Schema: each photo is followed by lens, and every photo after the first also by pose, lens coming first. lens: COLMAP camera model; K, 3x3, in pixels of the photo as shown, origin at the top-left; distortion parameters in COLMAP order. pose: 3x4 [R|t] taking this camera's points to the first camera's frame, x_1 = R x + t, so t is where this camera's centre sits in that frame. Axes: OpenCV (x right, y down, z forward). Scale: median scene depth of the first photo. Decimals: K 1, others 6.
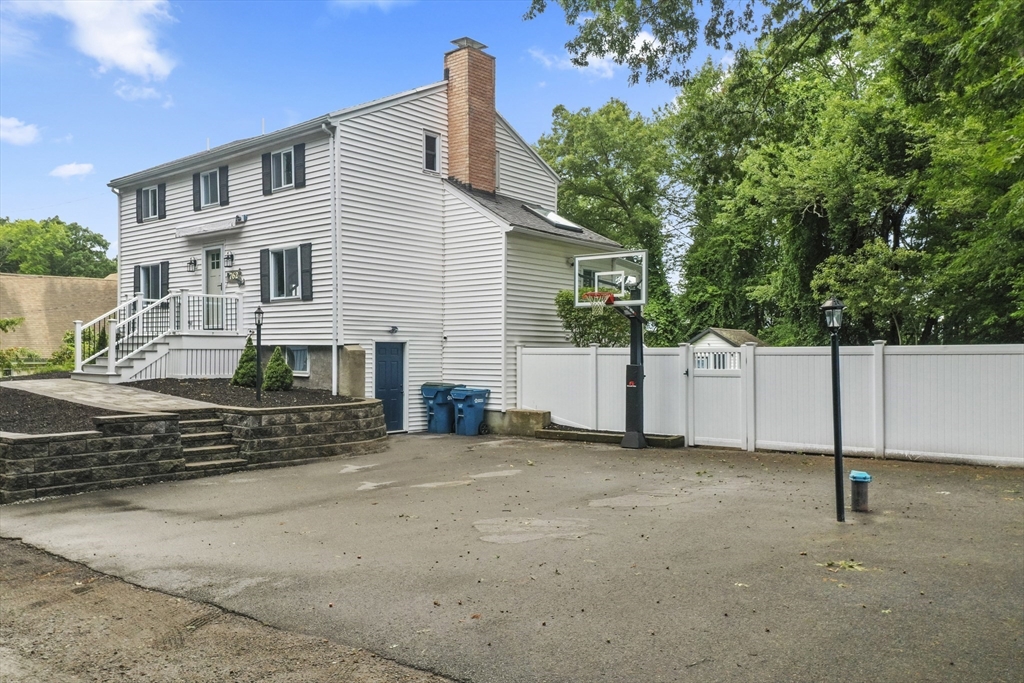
lens RADIAL K [[825.7, 0, 512.8], [0, 825.7, 334.8], [0, 0, 1]] dist [0.064203, 0.002345]
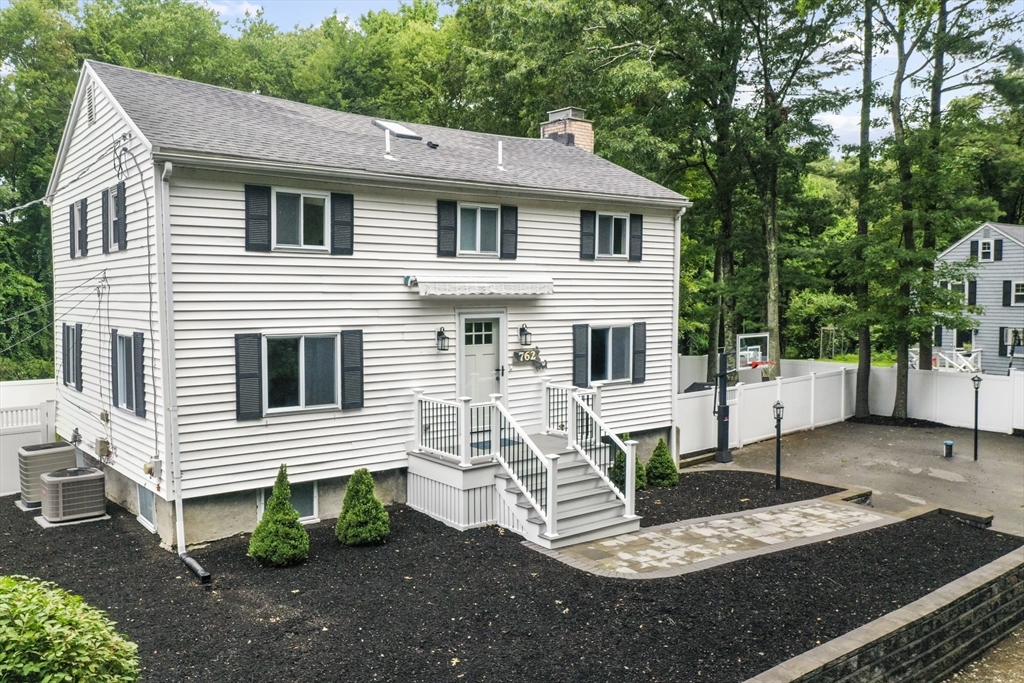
lens RADIAL K [[814.8, 0, 512.0], [0, 814.8, 341.5], [0, 0, 1]] dist [-0.002697, 0.000065]
pose [[0.184615, -0.048376, 0.981620, -1.079735], [-0.002120, 0.998766, 0.049620, -0.122619], [-0.982809, -0.011242, 0.184285, 0.893816]]
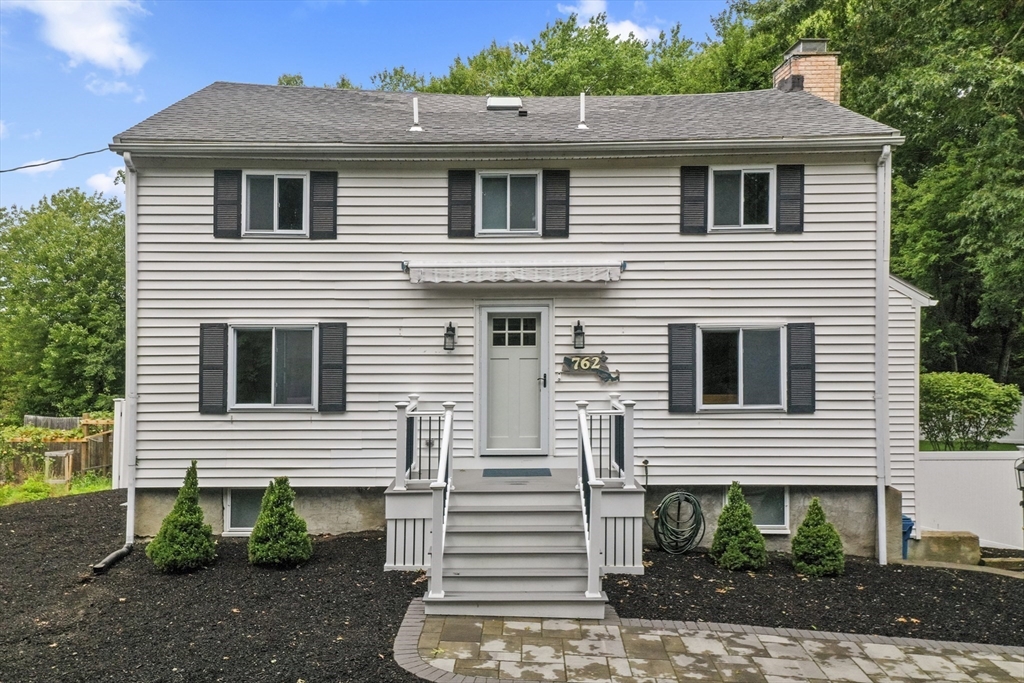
lens RADIAL K [[825.7, 0, 512.8], [0, 825.7, 334.8], [0, 0, 1]] dist [0.064203, 0.002345]
pose [[0.747660, 0.007936, 0.664034, -0.765025], [-0.005185, 0.999968, -0.006112, -0.088259], [-0.664061, 0.001127, 0.747677, 0.618606]]
